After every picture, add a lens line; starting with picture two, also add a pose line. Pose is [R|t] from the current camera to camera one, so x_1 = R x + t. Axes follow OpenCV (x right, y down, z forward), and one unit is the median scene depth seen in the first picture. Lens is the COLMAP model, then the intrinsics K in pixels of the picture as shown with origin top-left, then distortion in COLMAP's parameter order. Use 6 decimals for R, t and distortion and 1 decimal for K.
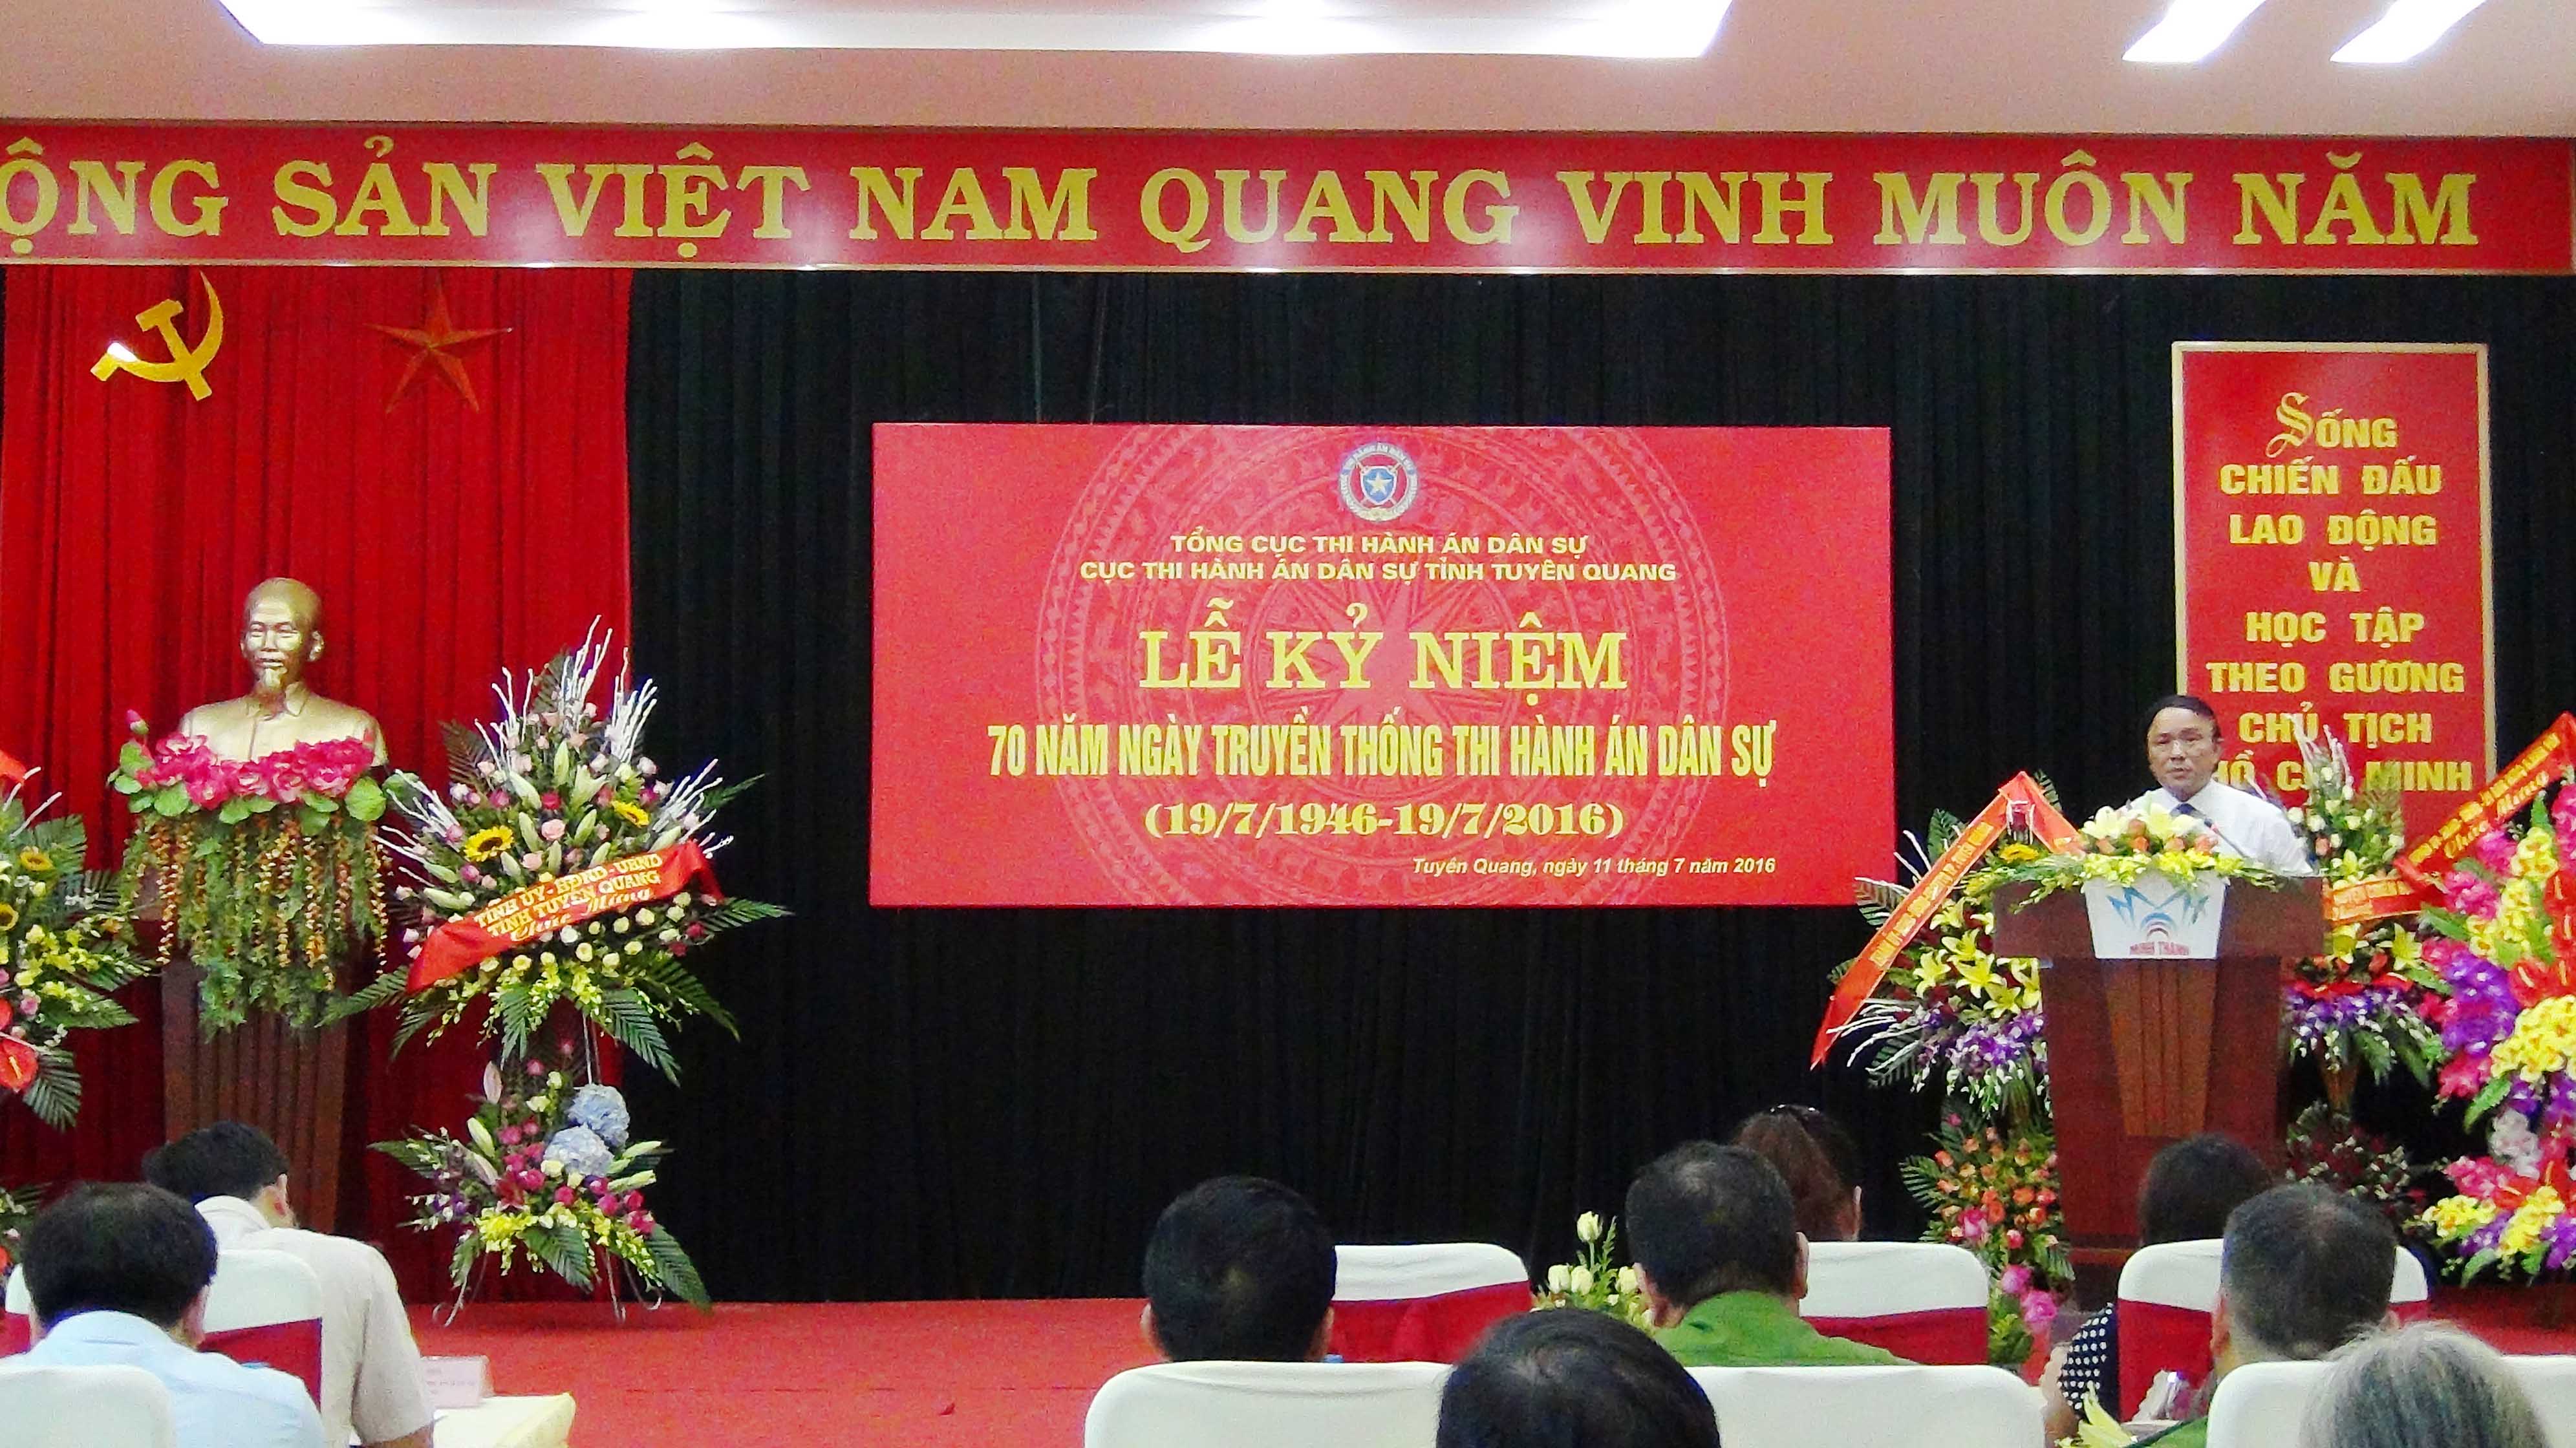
lens RADIAL K [[3272.0, 0, 1288.0], [0, 3272.0, 724.0], [0, 0, 1]] dist [0.019437, -0.001486]
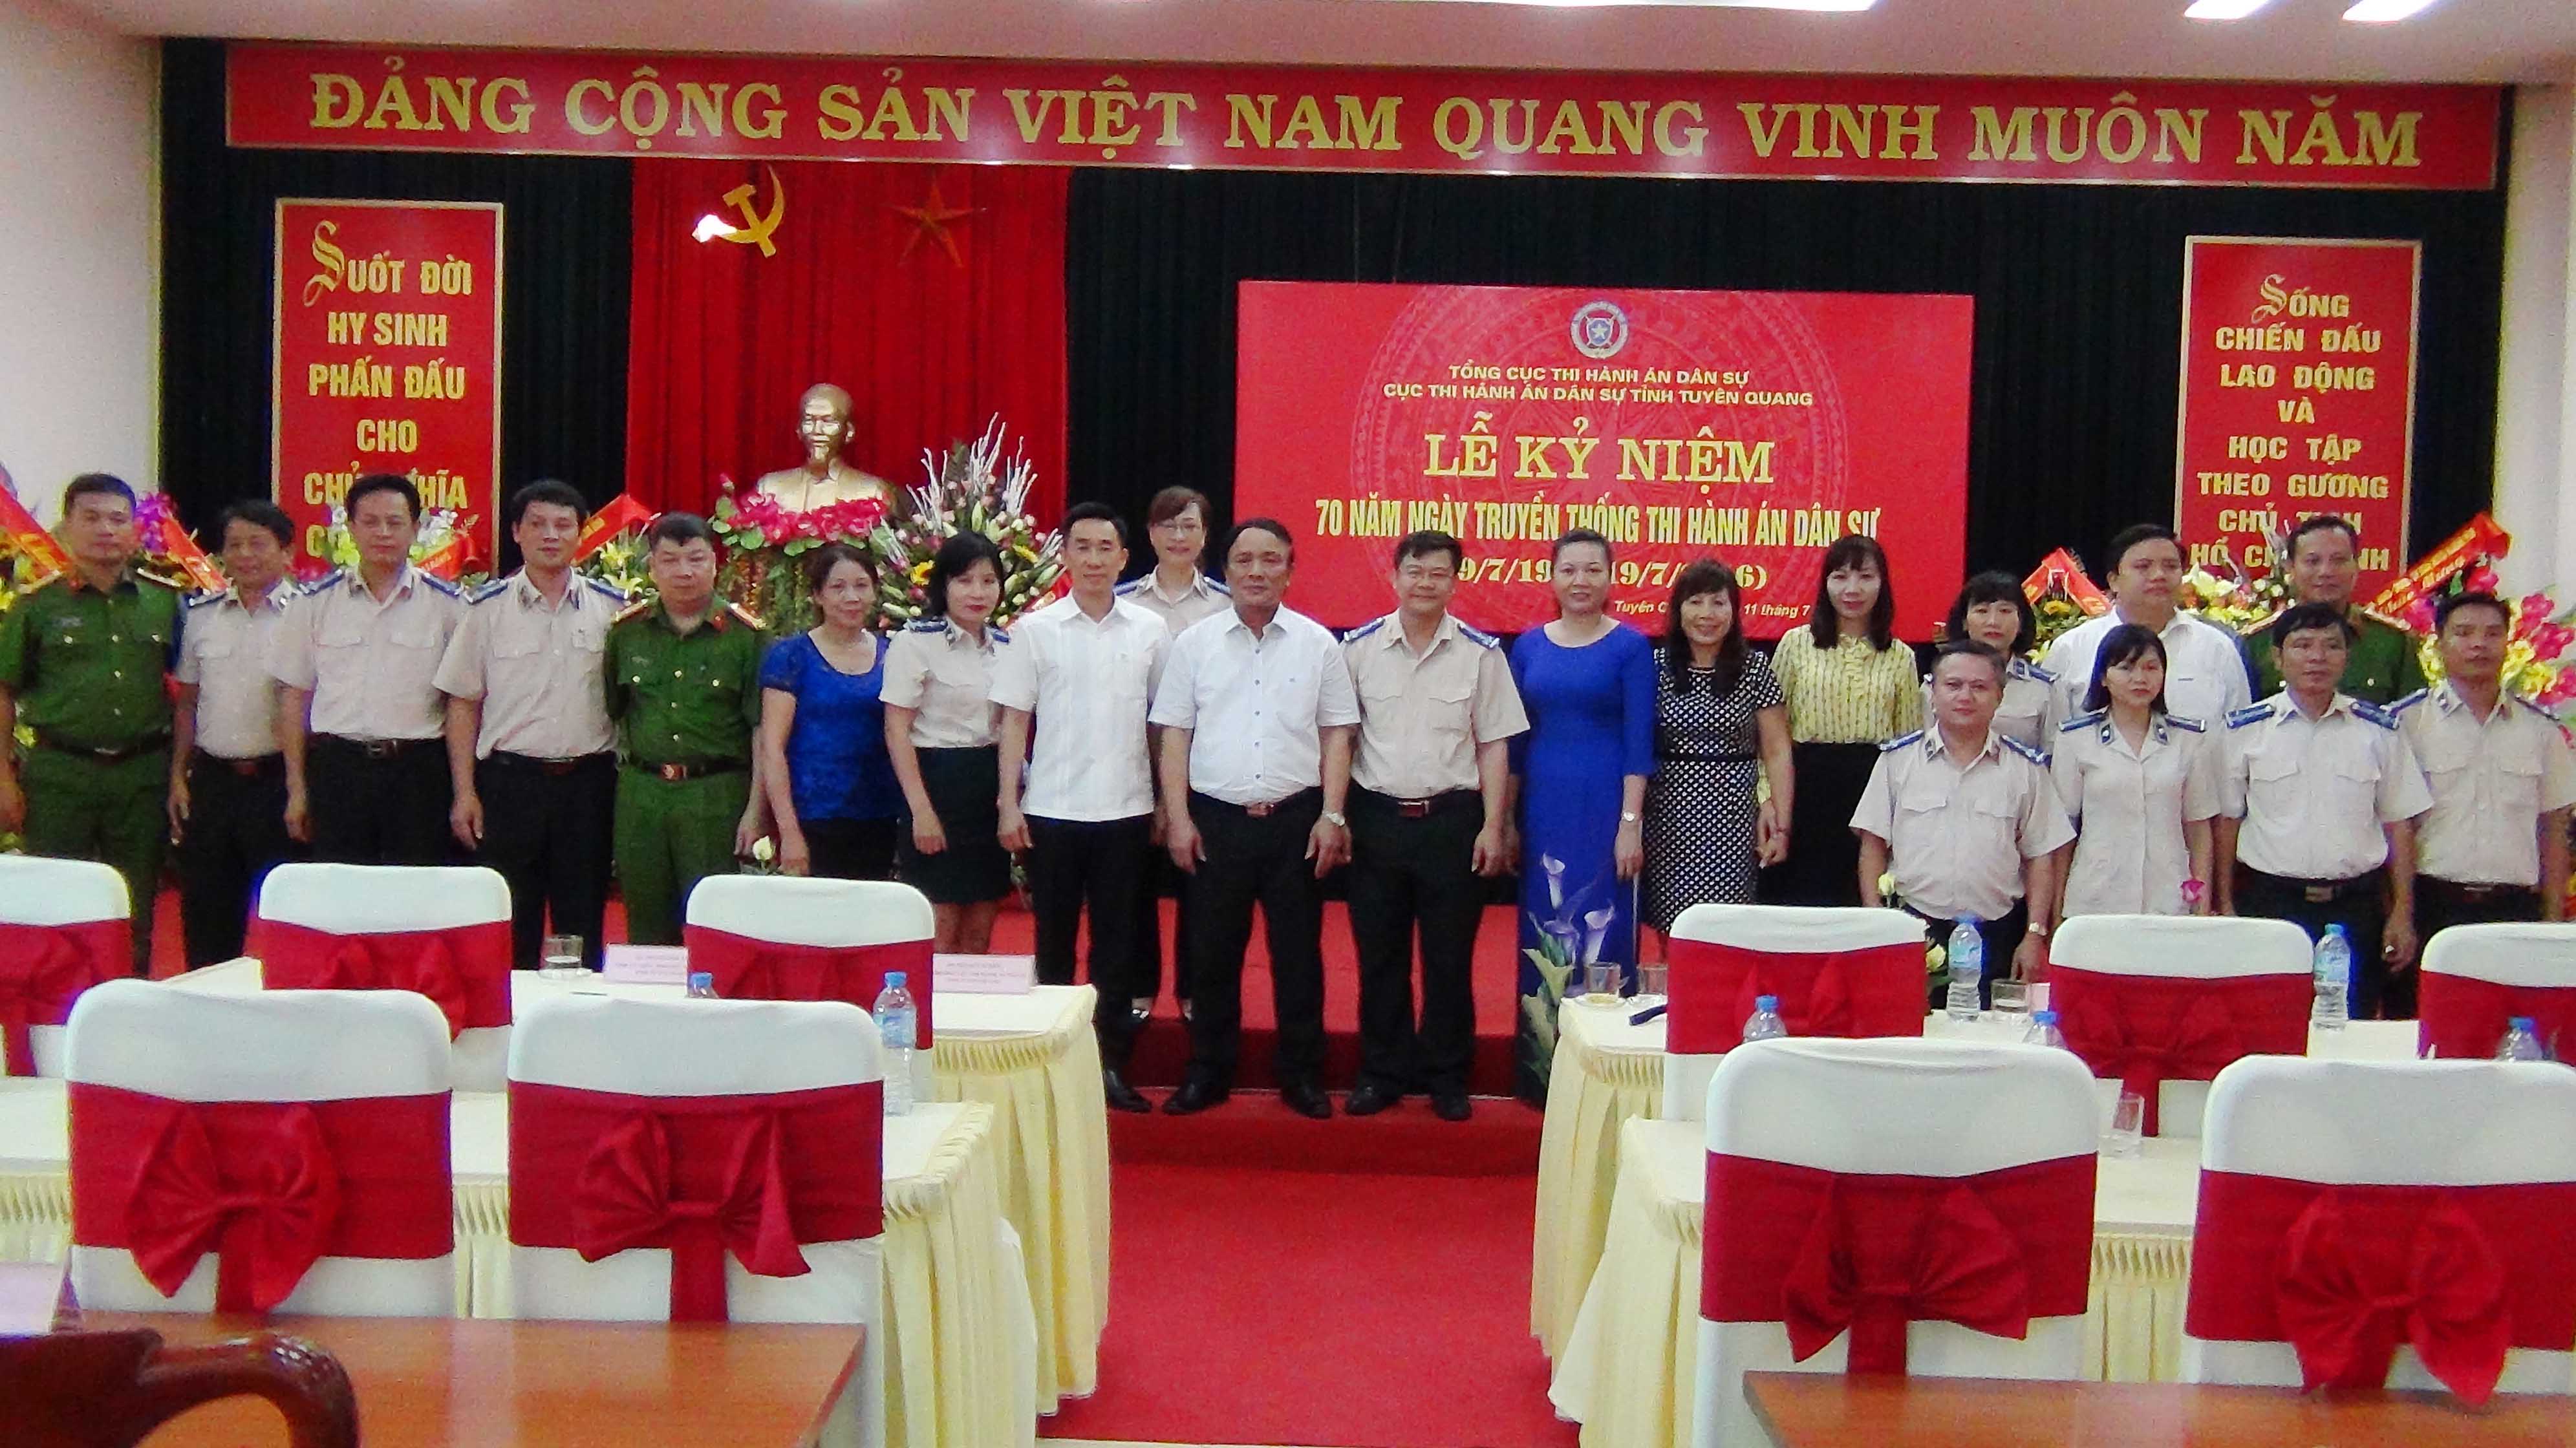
lens RADIAL K [[2070.5, 0, 1288.0], [0, 2070.5, 724.0], [0, 0, 1]] dist [-0.003640, 0.003187]
pose [[0.998079, 0.026822, -0.055841, -0.050886], [-0.021377, 0.995161, 0.095909, 0.011299], [0.058143, -0.094531, 0.993823, 0.102349]]
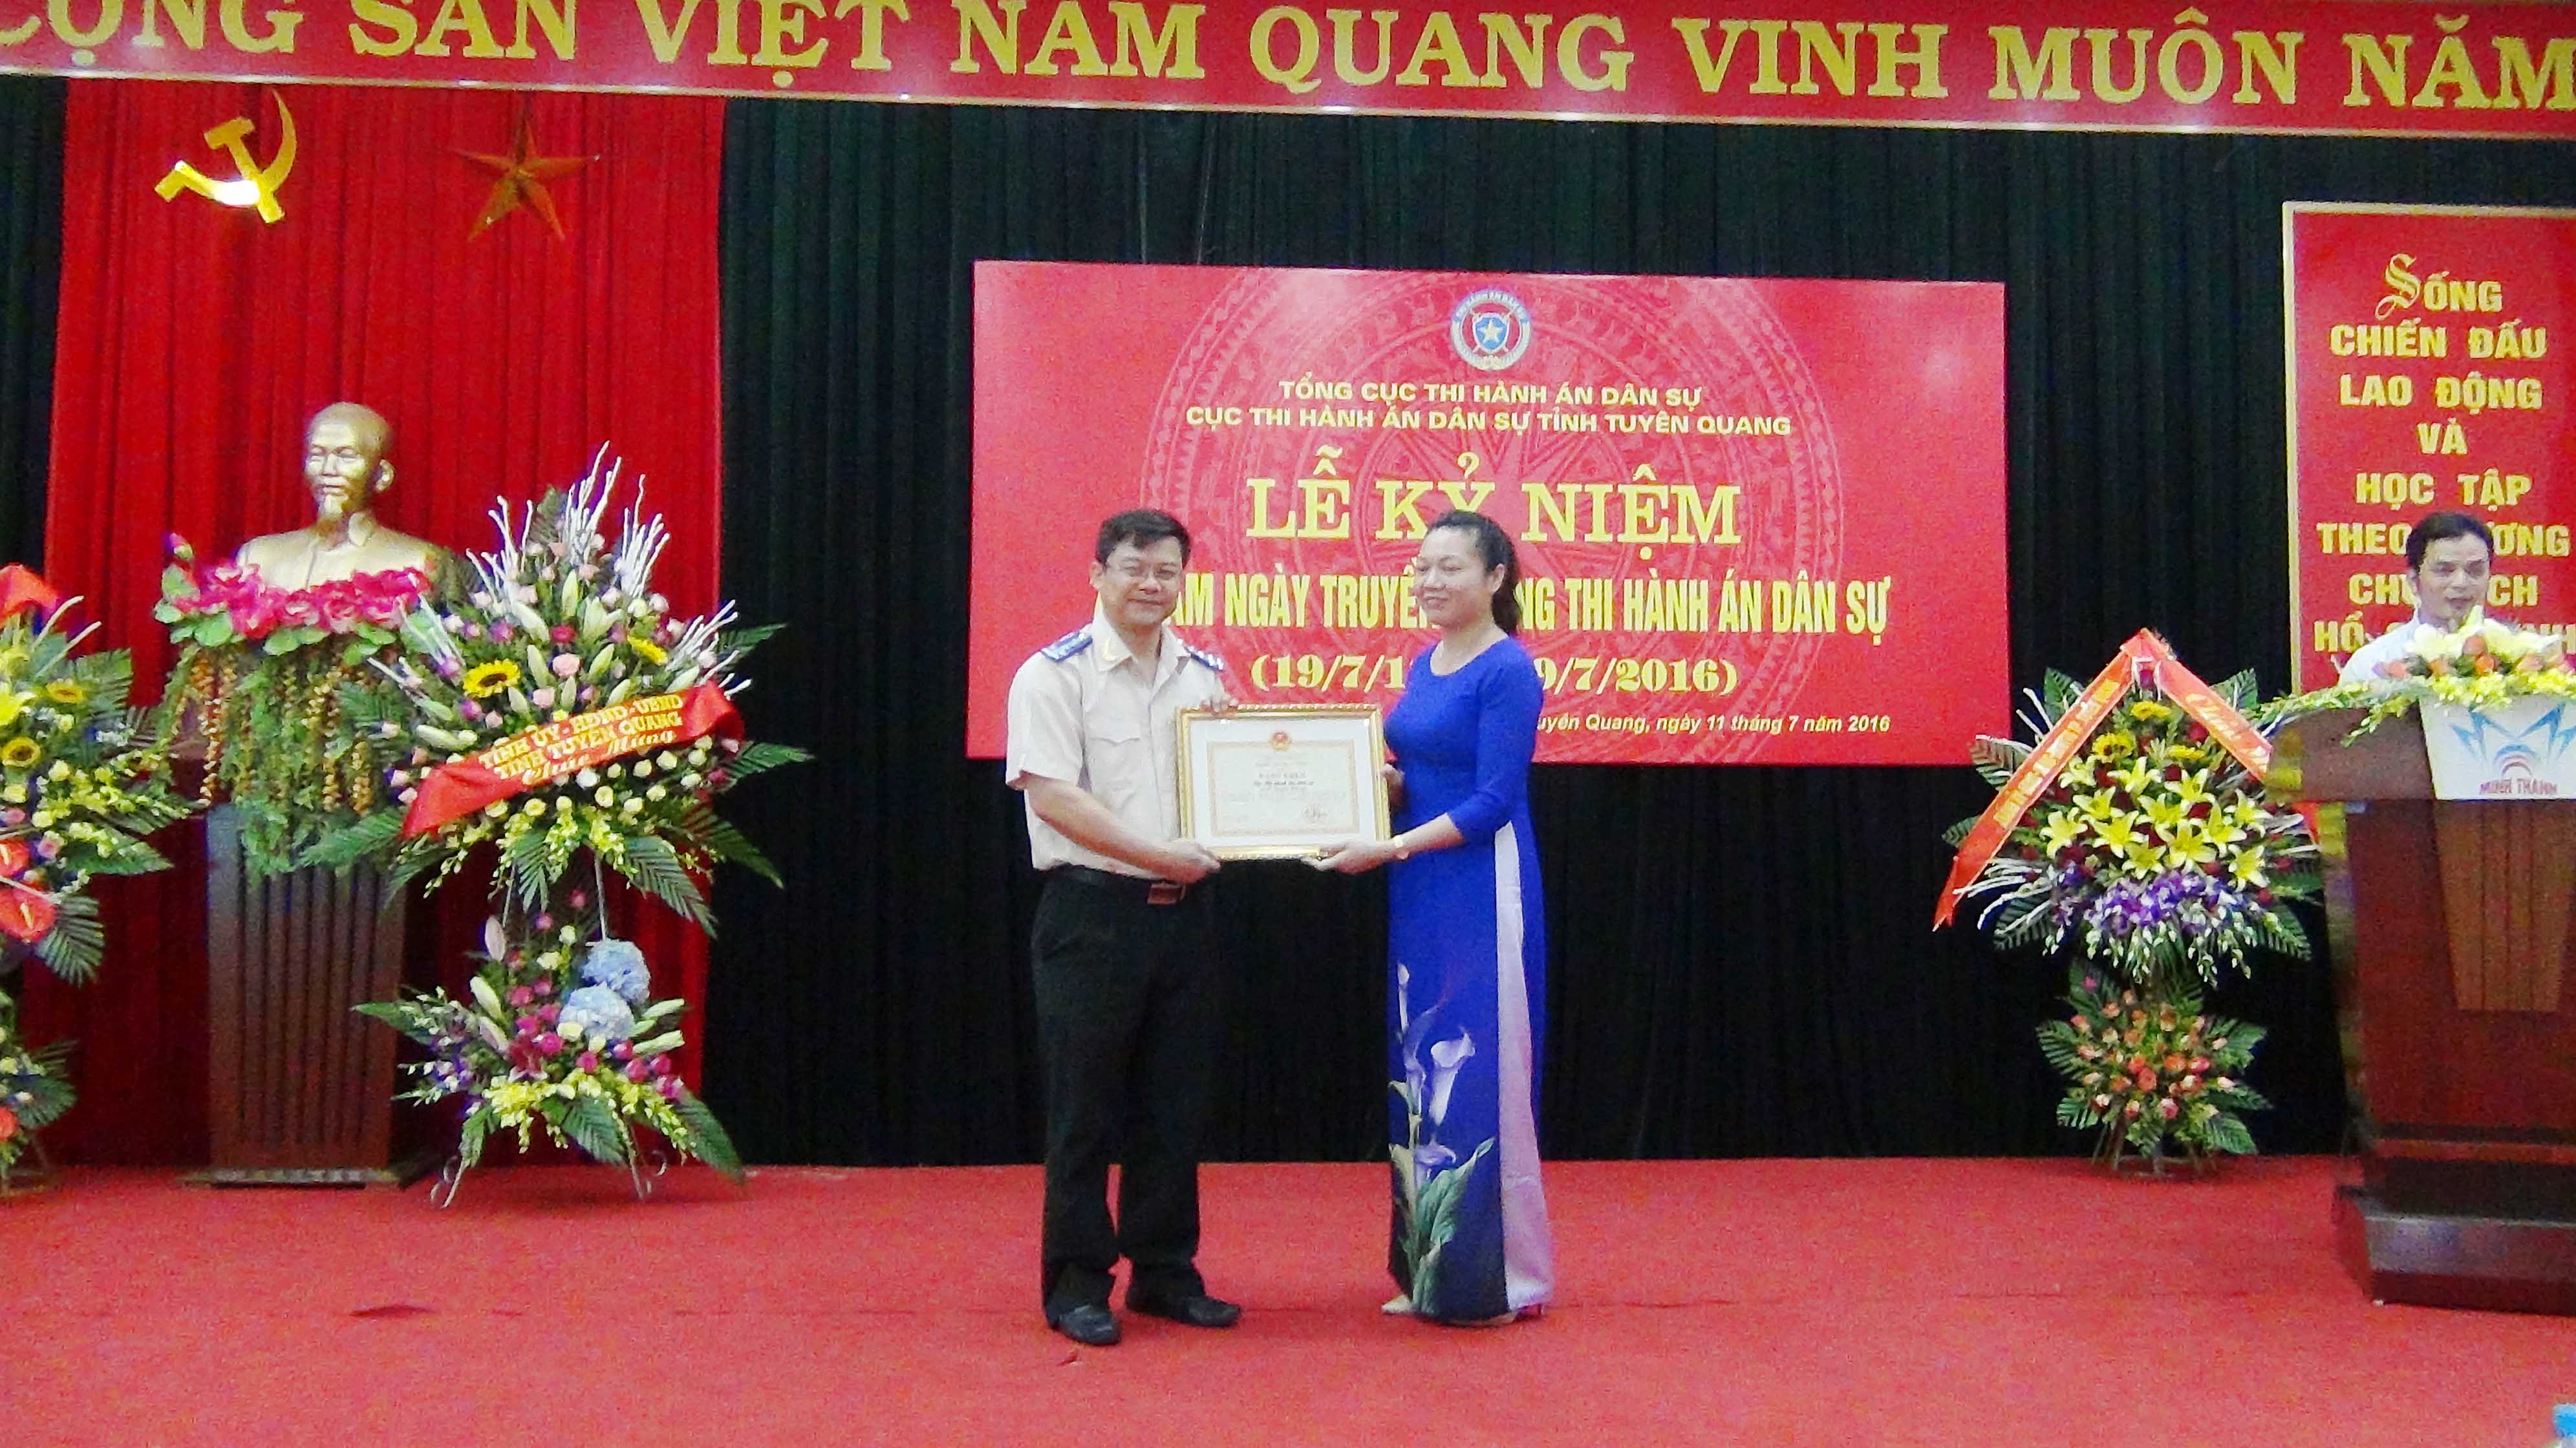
lens RADIAL K [[2089.4, 0, 1265.3], [0, 2089.4, 733.3], [0, 0, 1]] dist [-0.009131, -0.010254]
pose [[0.999764, 0.006749, 0.020671, -0.051978], [-0.006964, 0.999922, 0.010355, 0.040866], [-0.020599, -0.010497, 0.999733, 0.375915]]
